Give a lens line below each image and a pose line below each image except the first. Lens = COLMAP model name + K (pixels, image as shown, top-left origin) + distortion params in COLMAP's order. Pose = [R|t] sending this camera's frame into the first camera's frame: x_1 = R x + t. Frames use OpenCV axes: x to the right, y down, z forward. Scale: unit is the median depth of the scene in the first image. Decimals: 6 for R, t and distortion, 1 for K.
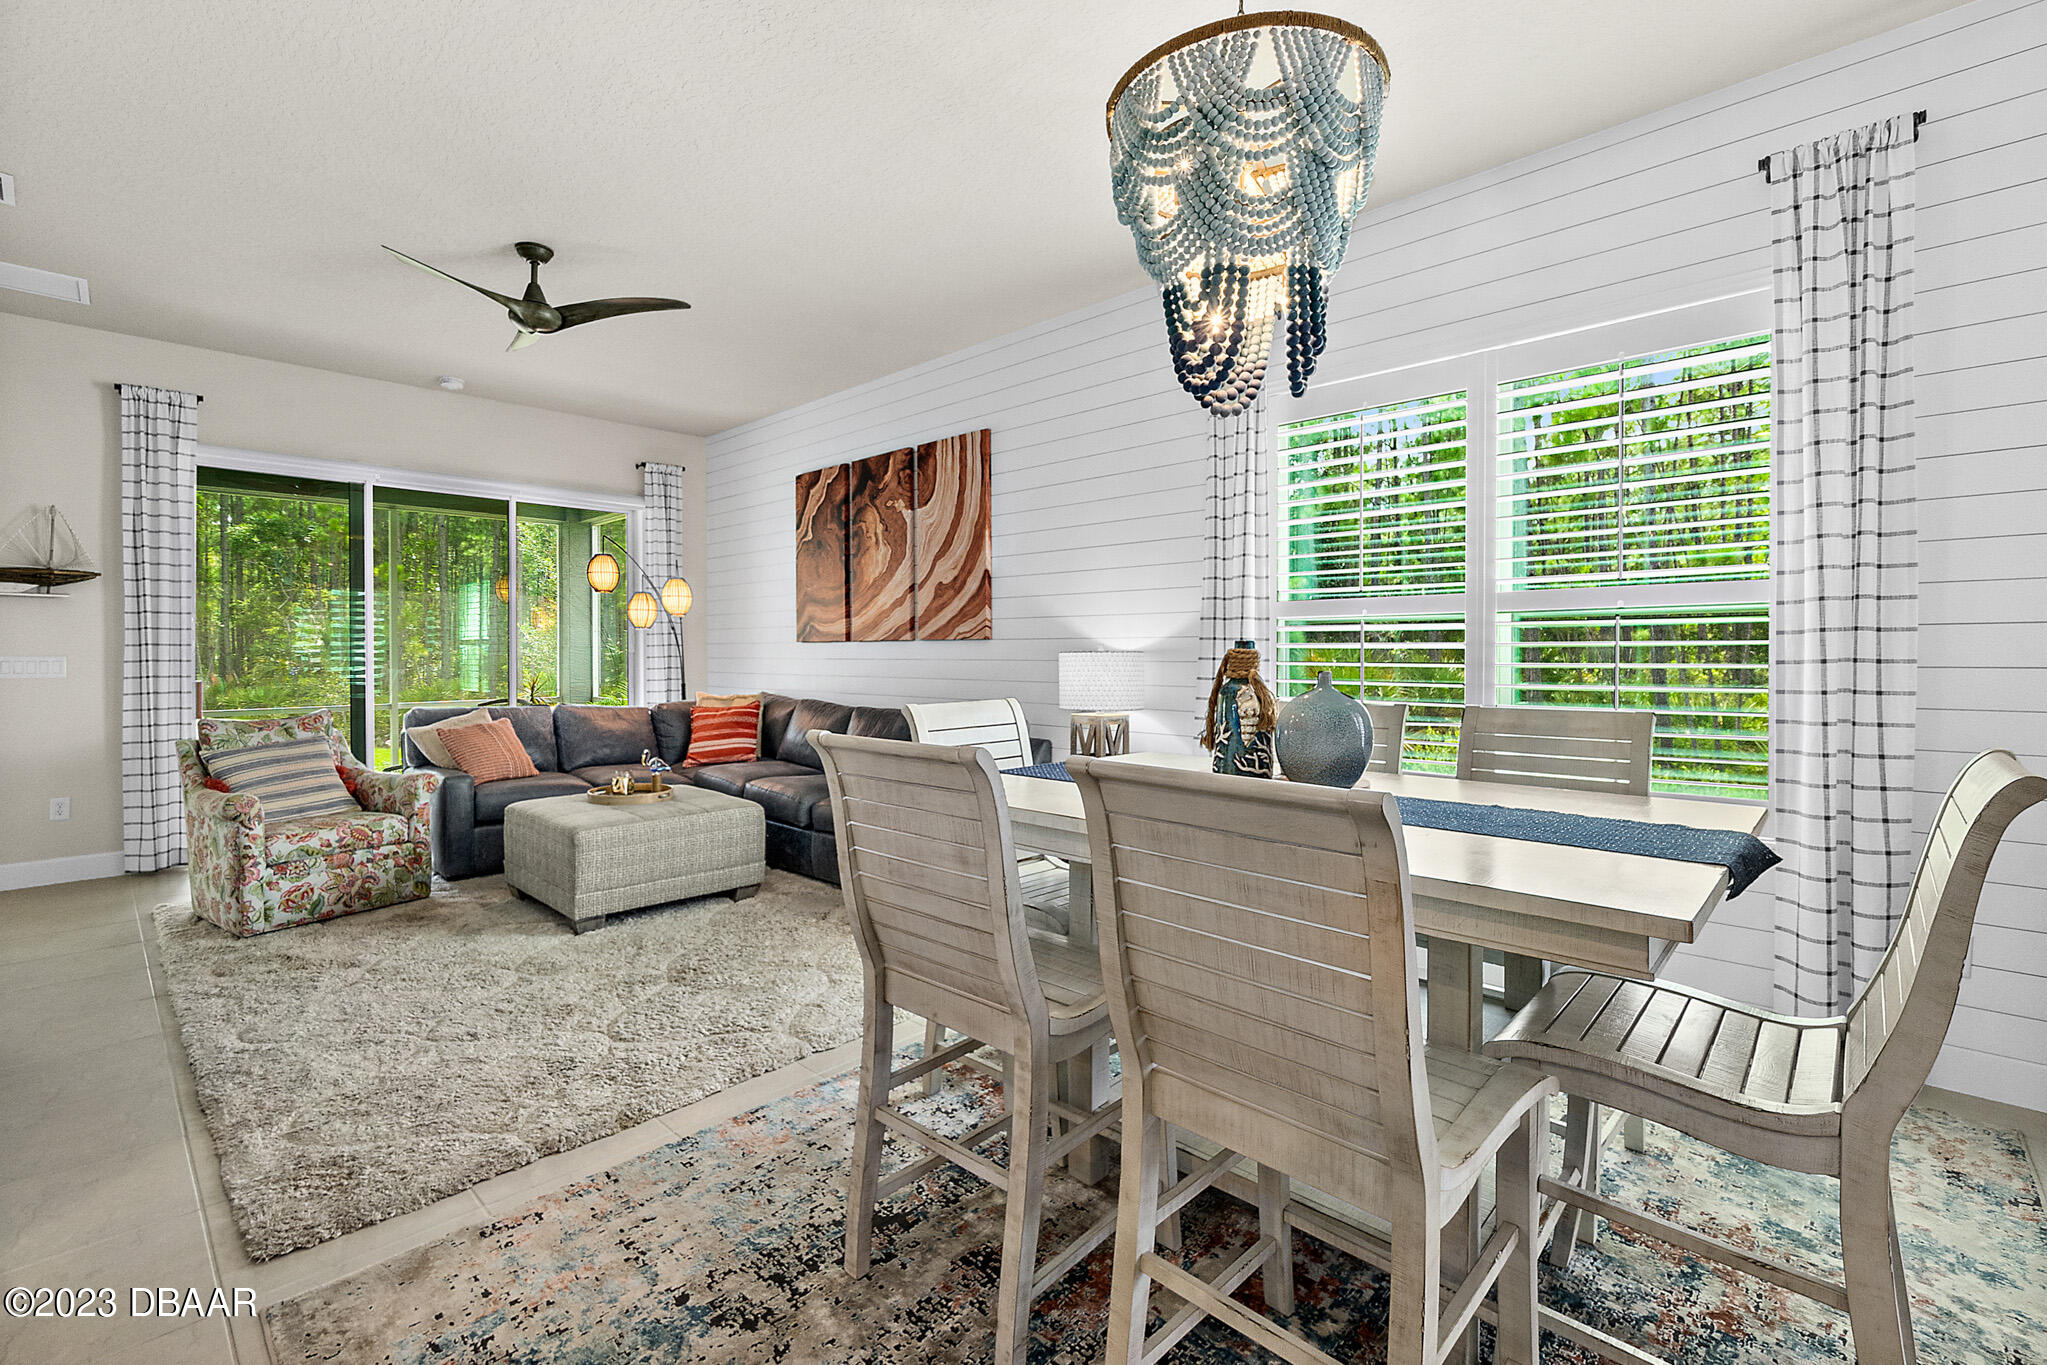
lens RADIAL K [[888.3, 0, 1015.5], [0, 888.3, 669.1], [0, 0, 1]] dist [-0.002621, -0.000302]
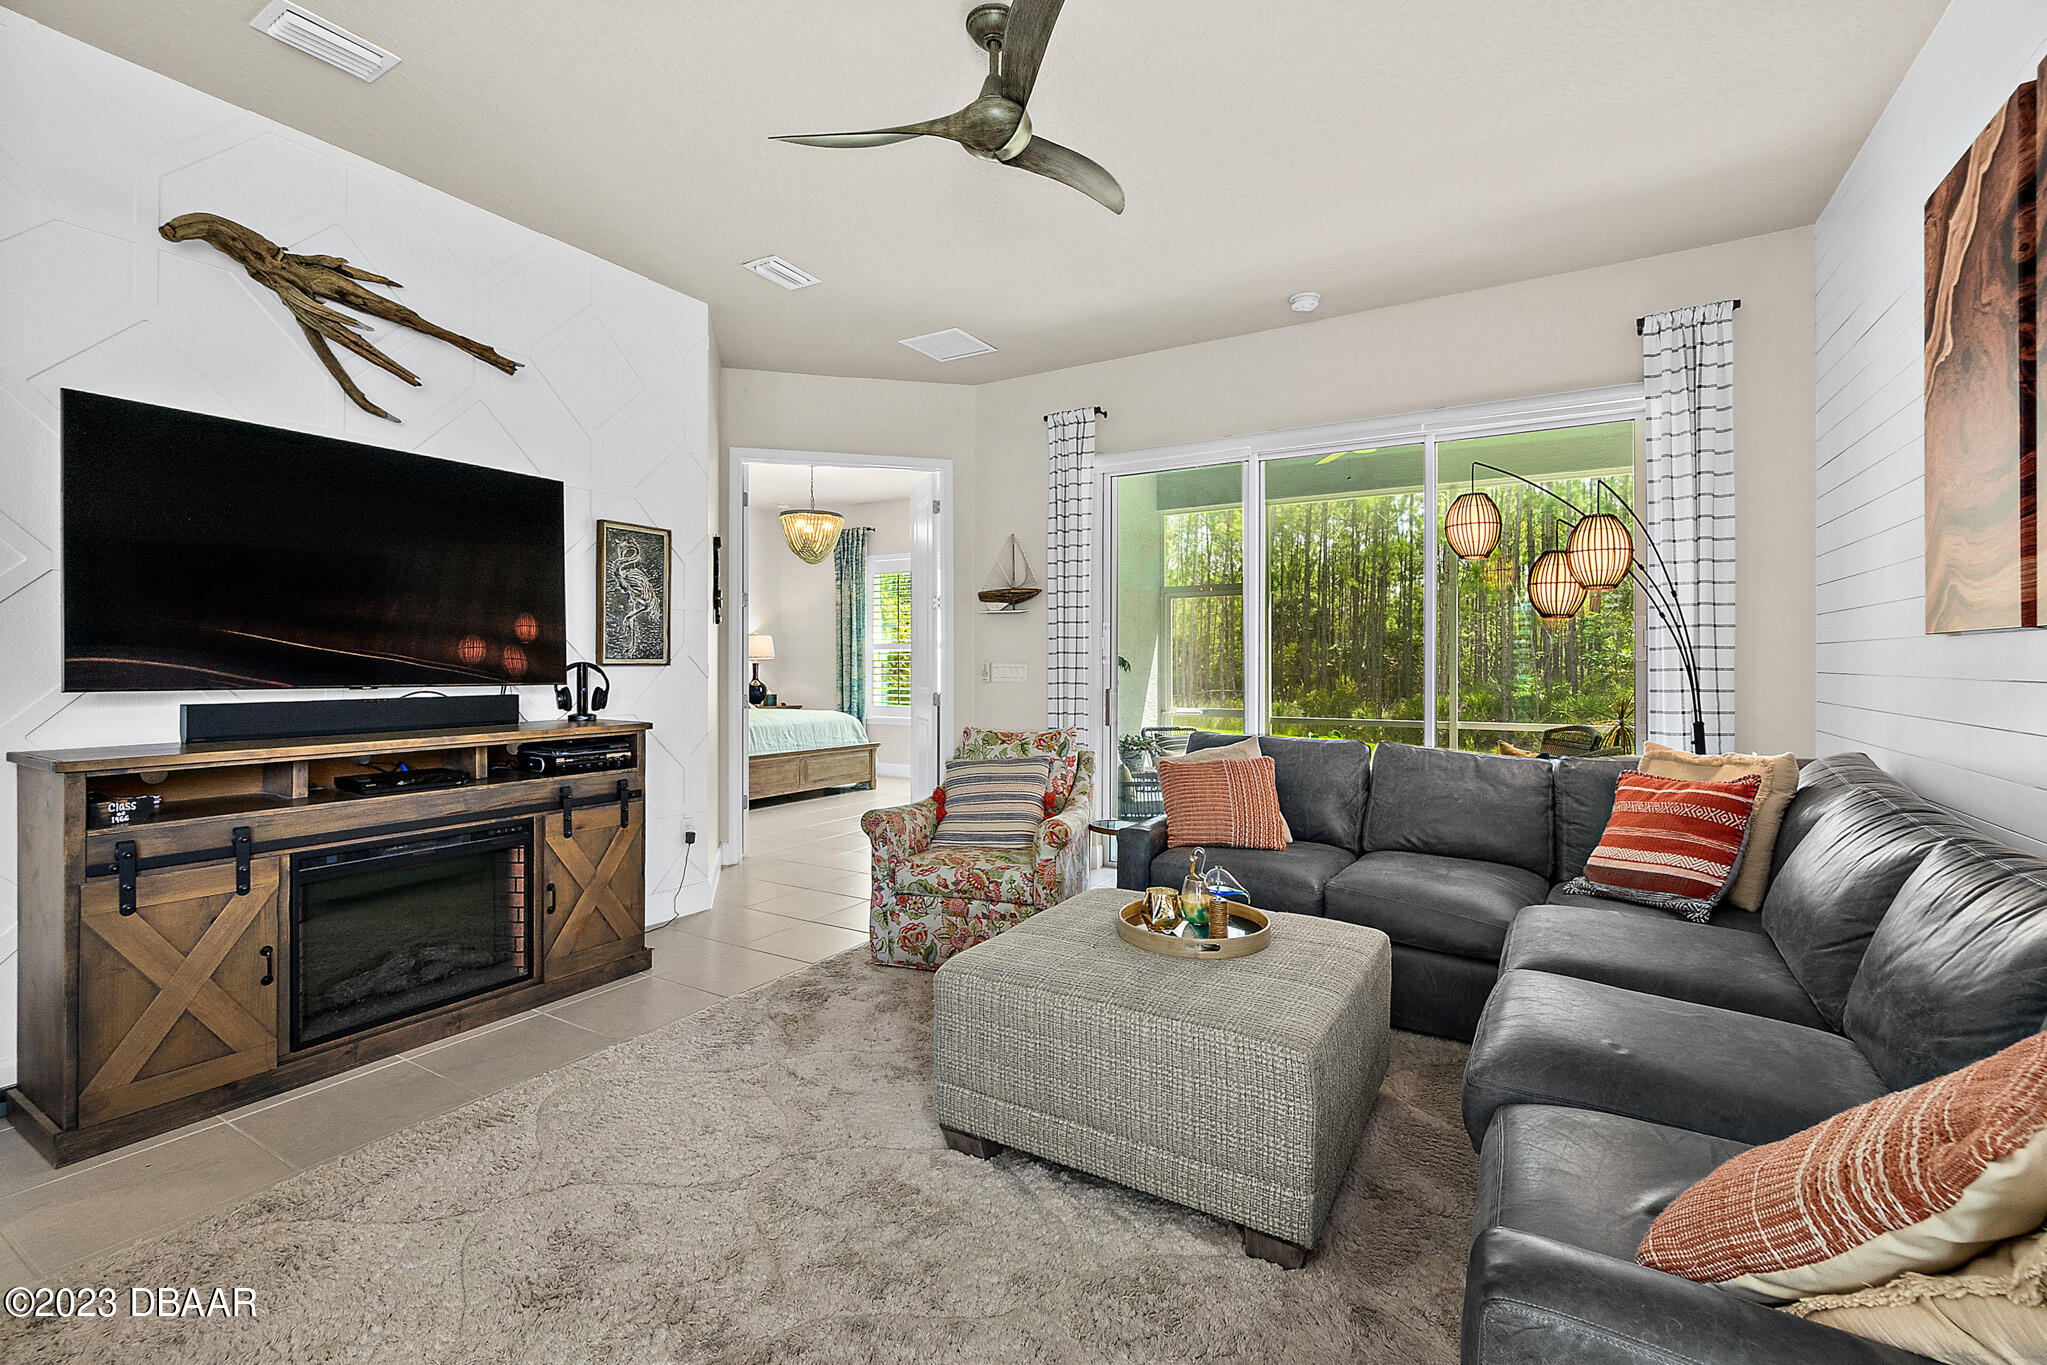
lens RADIAL K [[888.3, 0, 1018.4], [0, 888.3, 664.1], [0, 0, 1]] dist [-0.002621, -0.000302]
pose [[0.211624, 0.006430, -0.977330, 0.063493], [-0.019040, 0.999816, 0.002455, -0.015695], [0.977166, 0.018089, 0.211707, 0.753098]]
